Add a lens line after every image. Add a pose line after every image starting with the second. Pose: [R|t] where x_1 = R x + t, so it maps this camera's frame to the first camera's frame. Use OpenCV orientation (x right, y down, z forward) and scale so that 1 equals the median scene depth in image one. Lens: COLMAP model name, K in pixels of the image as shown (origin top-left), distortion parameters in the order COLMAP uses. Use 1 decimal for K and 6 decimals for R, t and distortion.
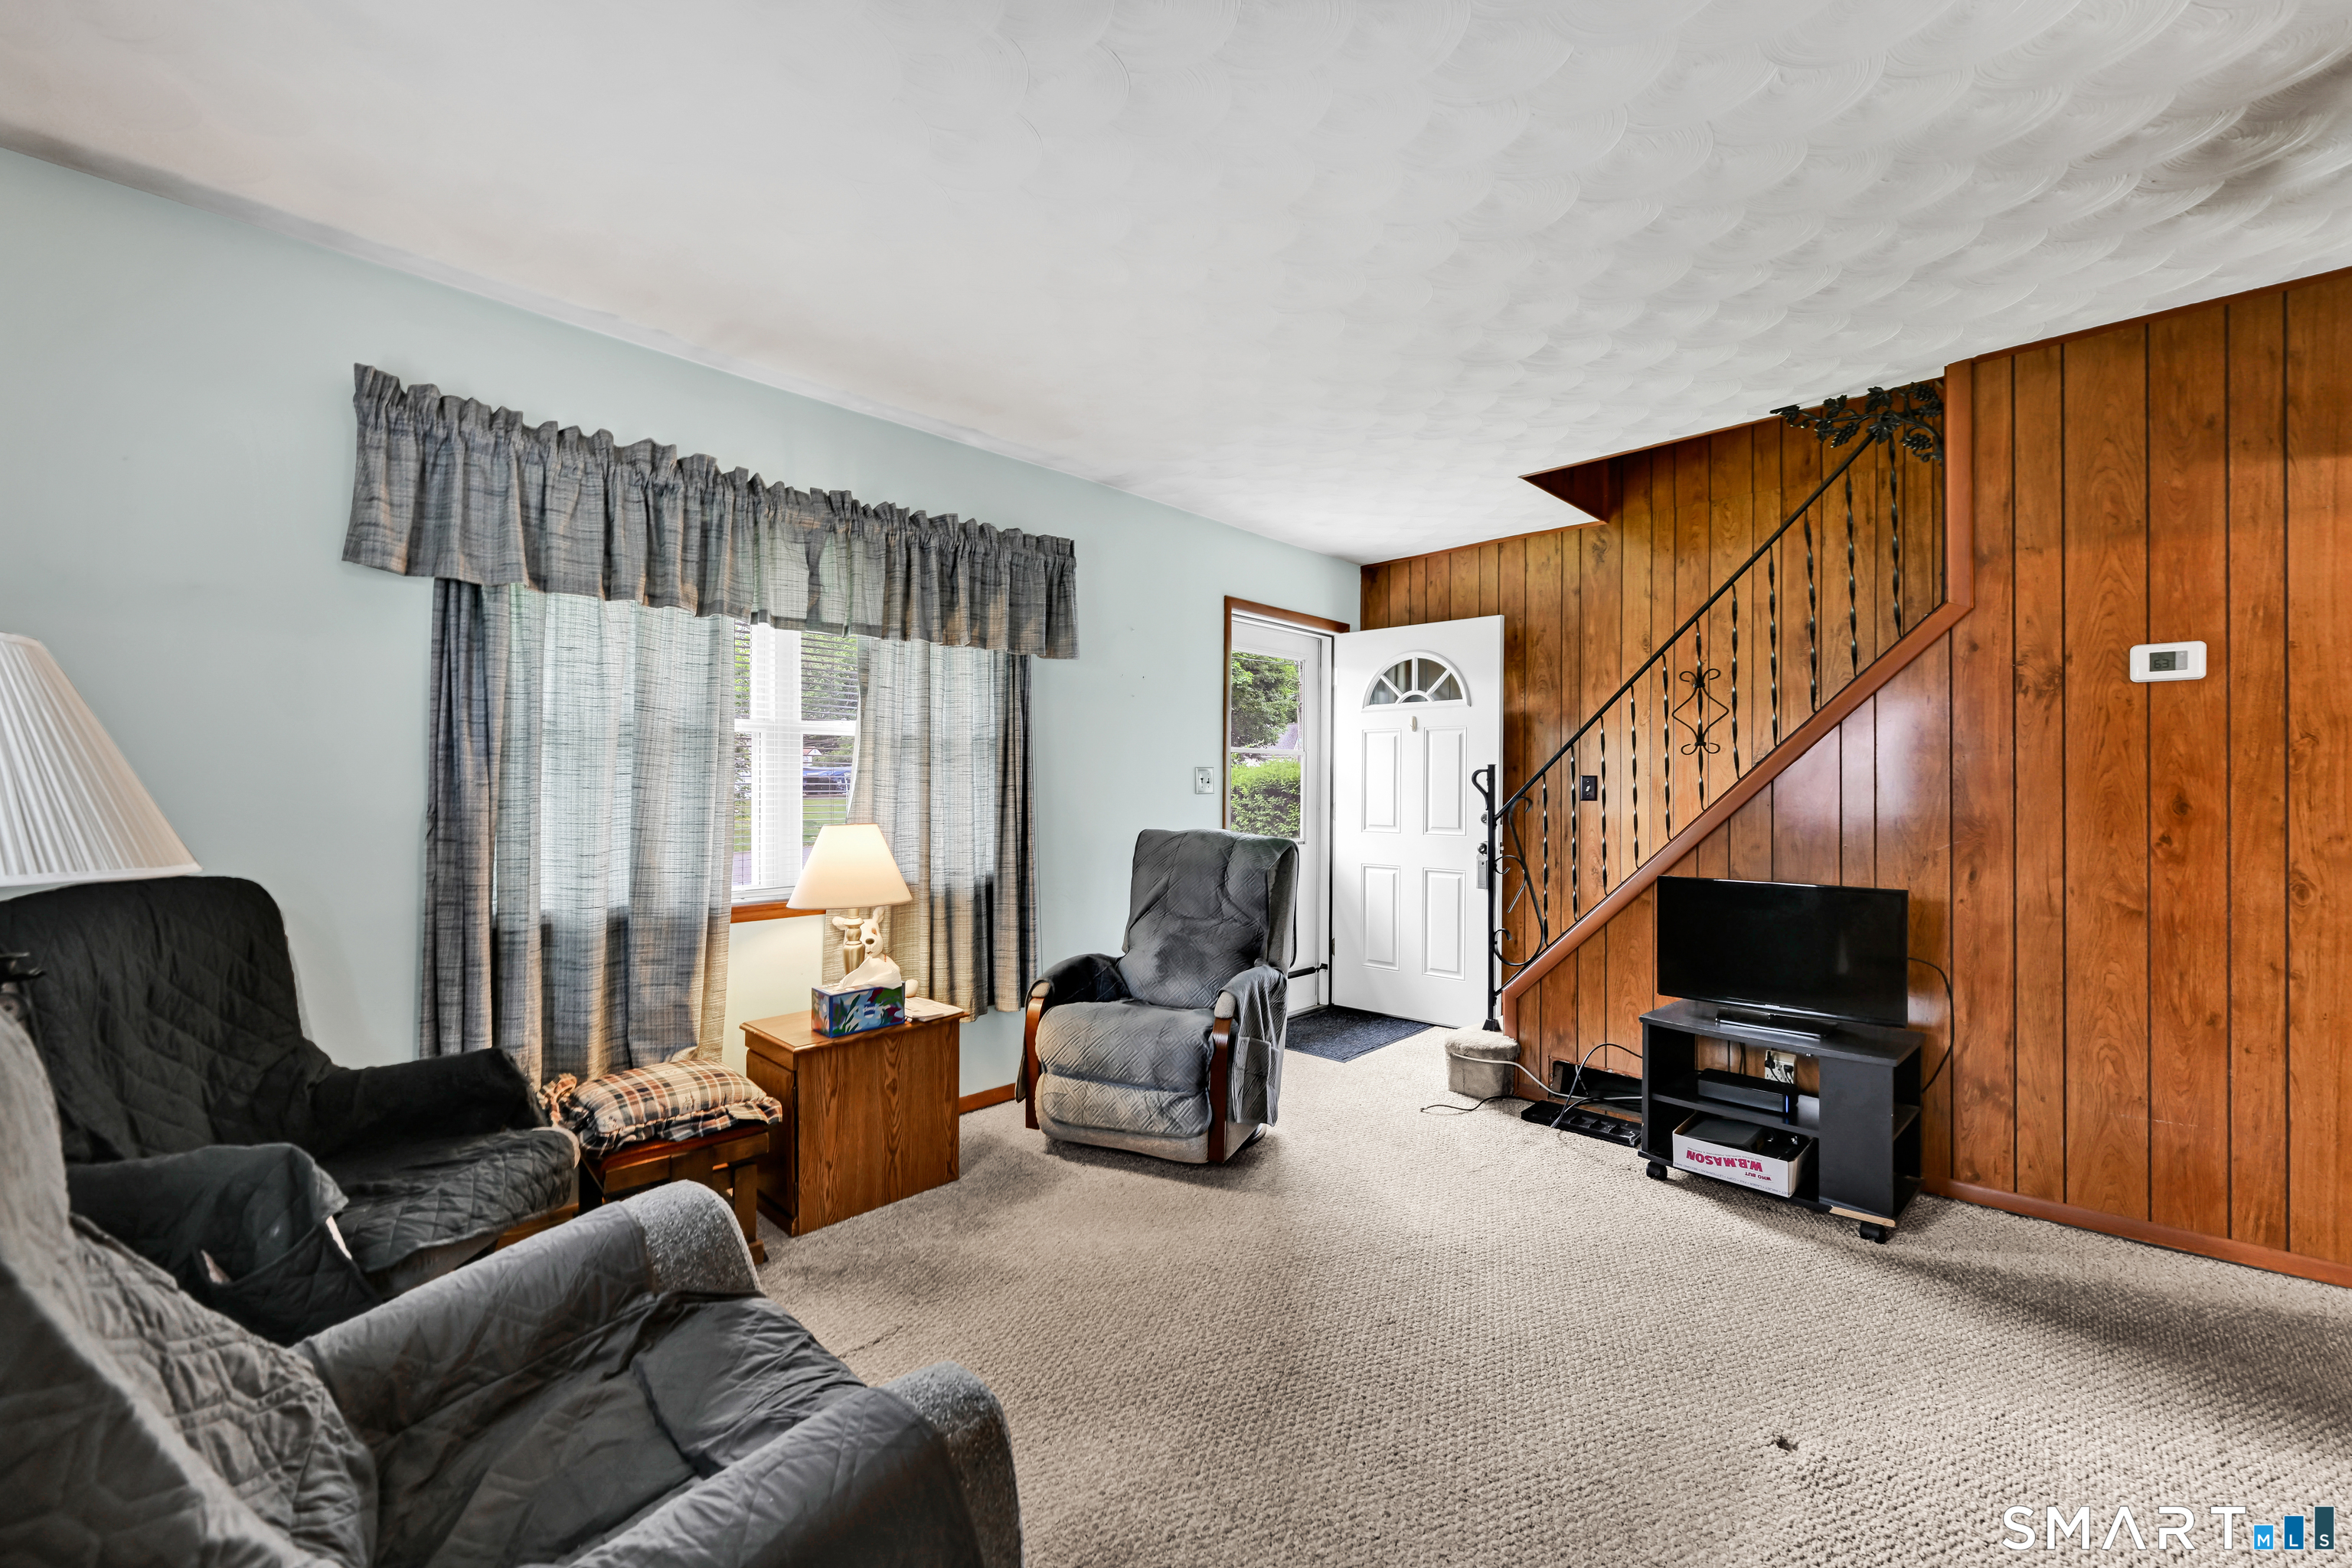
lens RADIAL K [[937.3, 0, 1165.0], [0, 937.3, 774.4], [0, 0, 1]] dist [-0.001596, 0.000055]
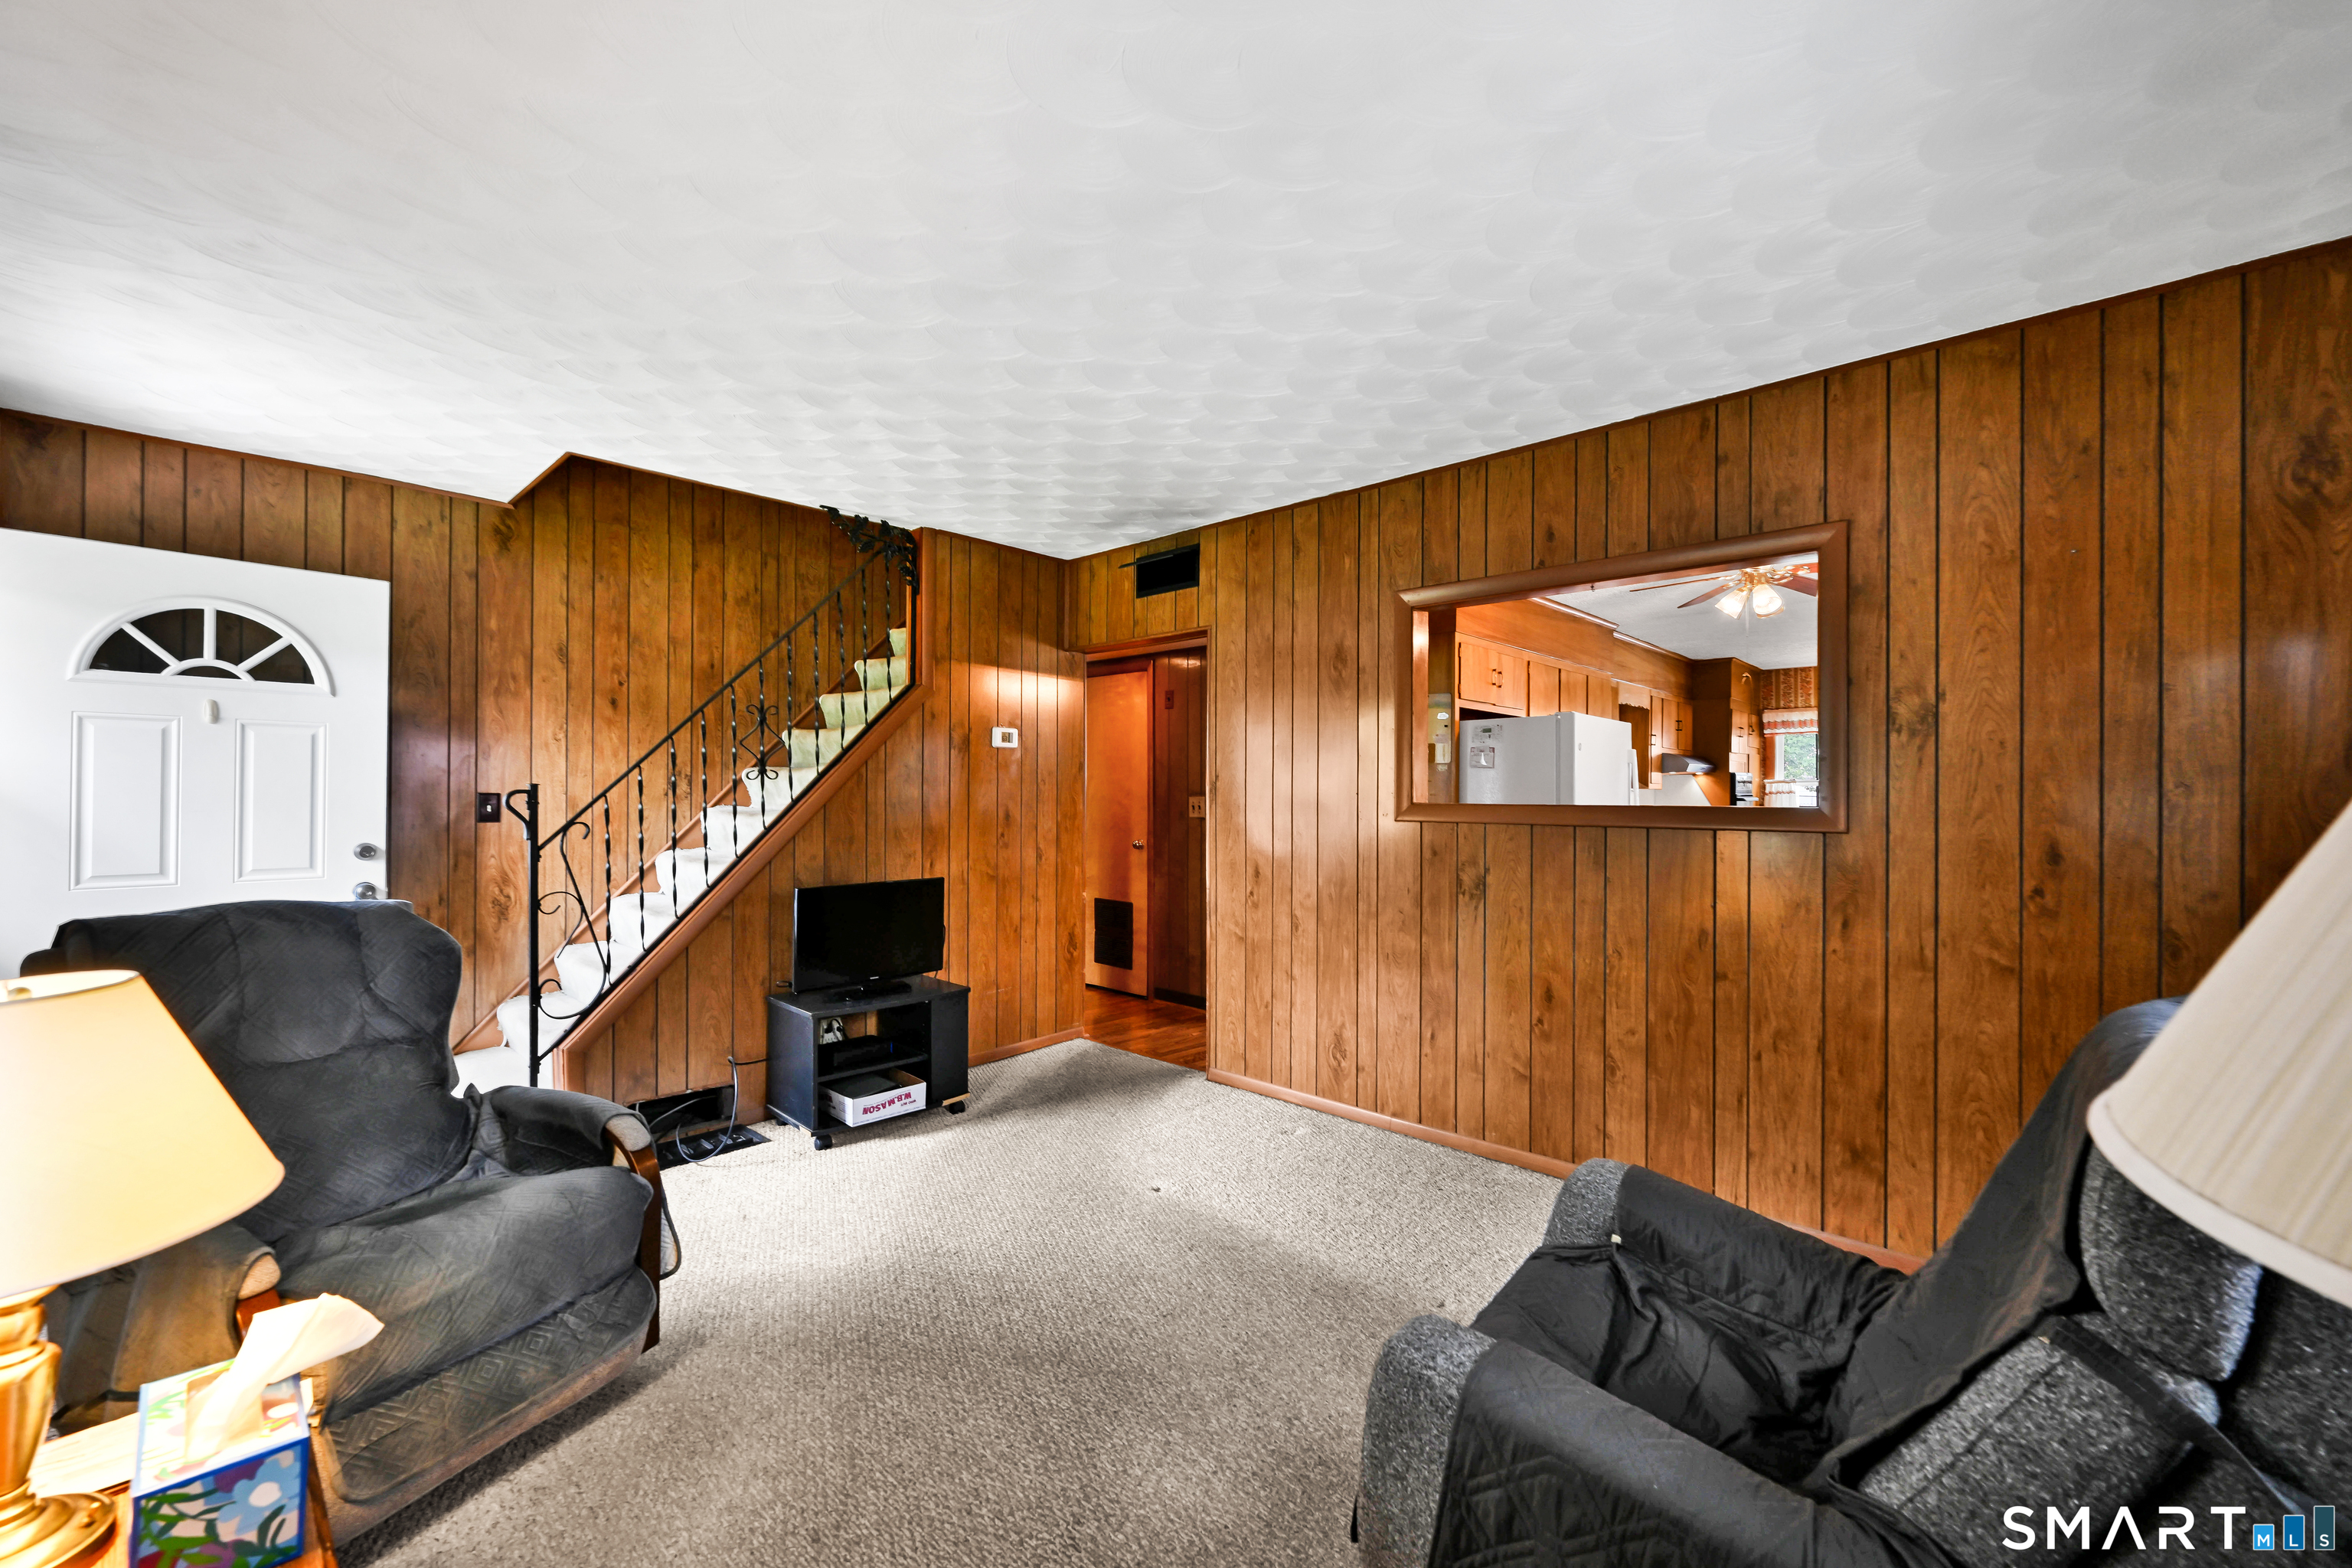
lens RADIAL K [[937.3, 0, 1165.0], [0, 937.3, 774.4], [0, 0, 1]] dist [-0.001596, 0.000055]
pose [[-0.013853, 0.011895, 0.999833, -0.647514], [-0.018684, 0.999752, -0.012153, -0.026454], [-0.999729, -0.018849, -0.013627, 0.601240]]
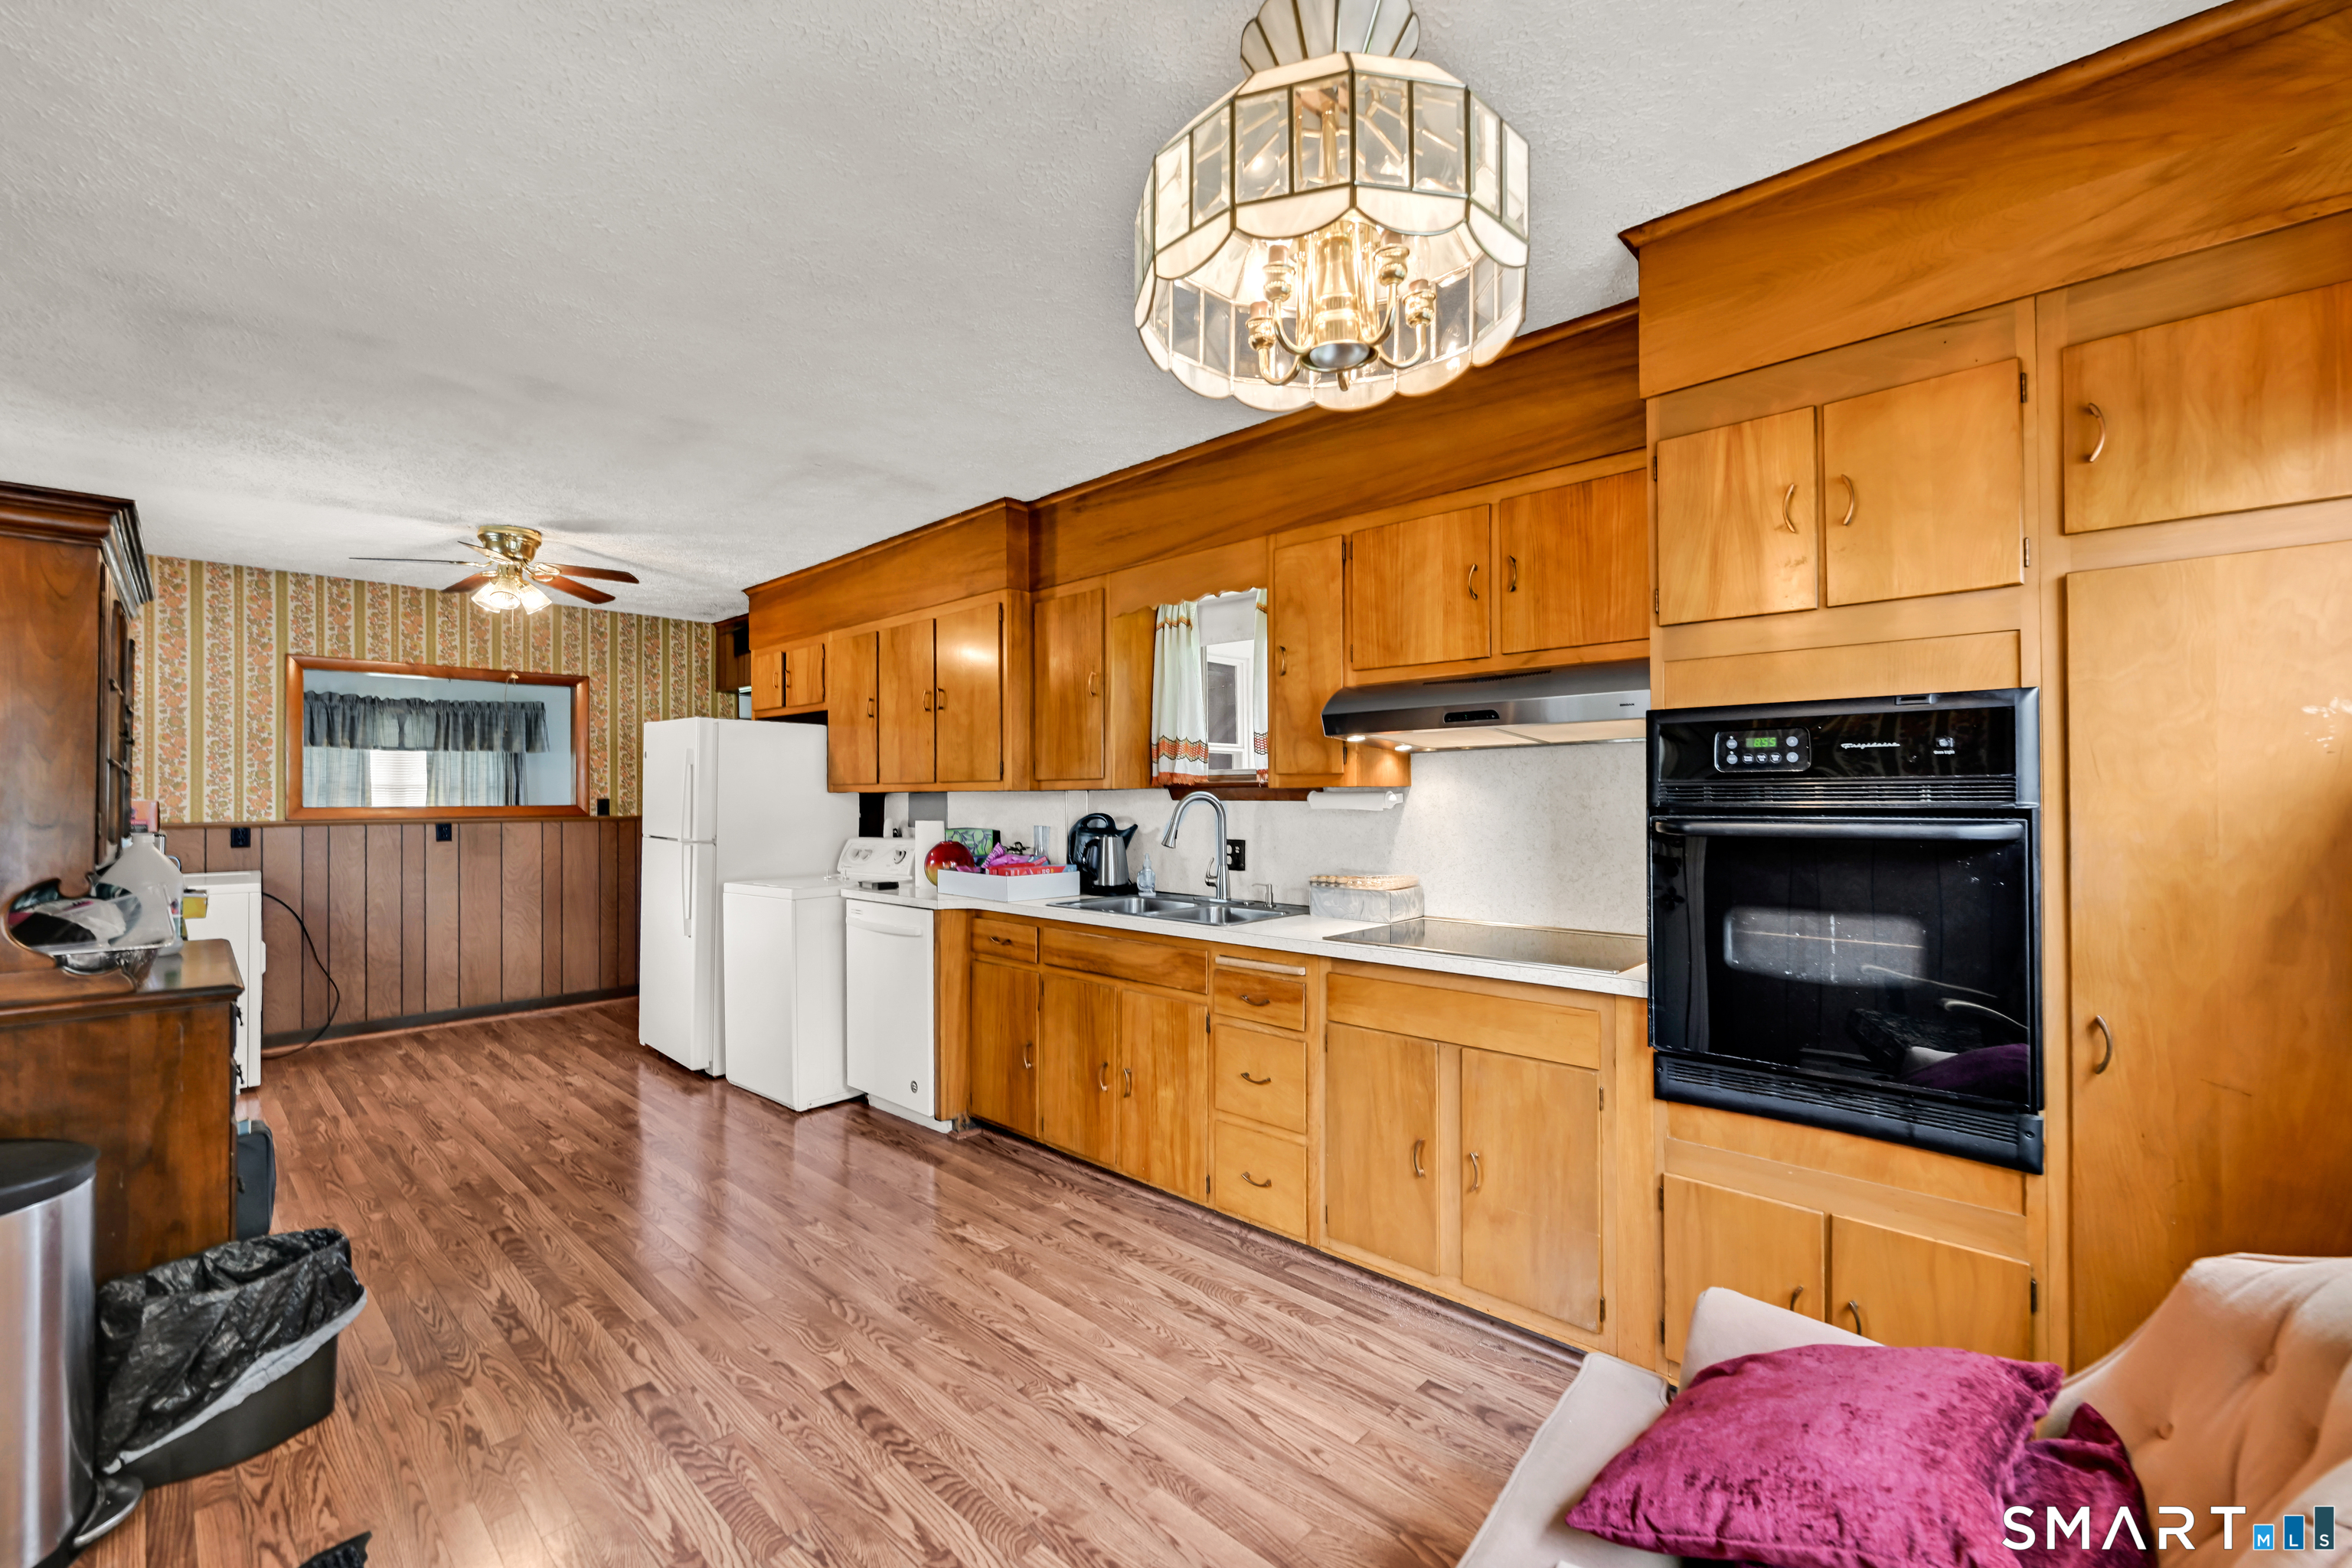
lens RADIAL K [[977.6, 0, 1176.0], [0, 977.6, 784.0], [0, 0, 1]] dist [-0.001555, -0.000074]
pose [[0.999588, -0.010397, 0.026752, 1.789778], [0.010323, 0.999943, 0.002877, -0.043582], [-0.026781, -0.002600, 0.999638, -1.885458]]
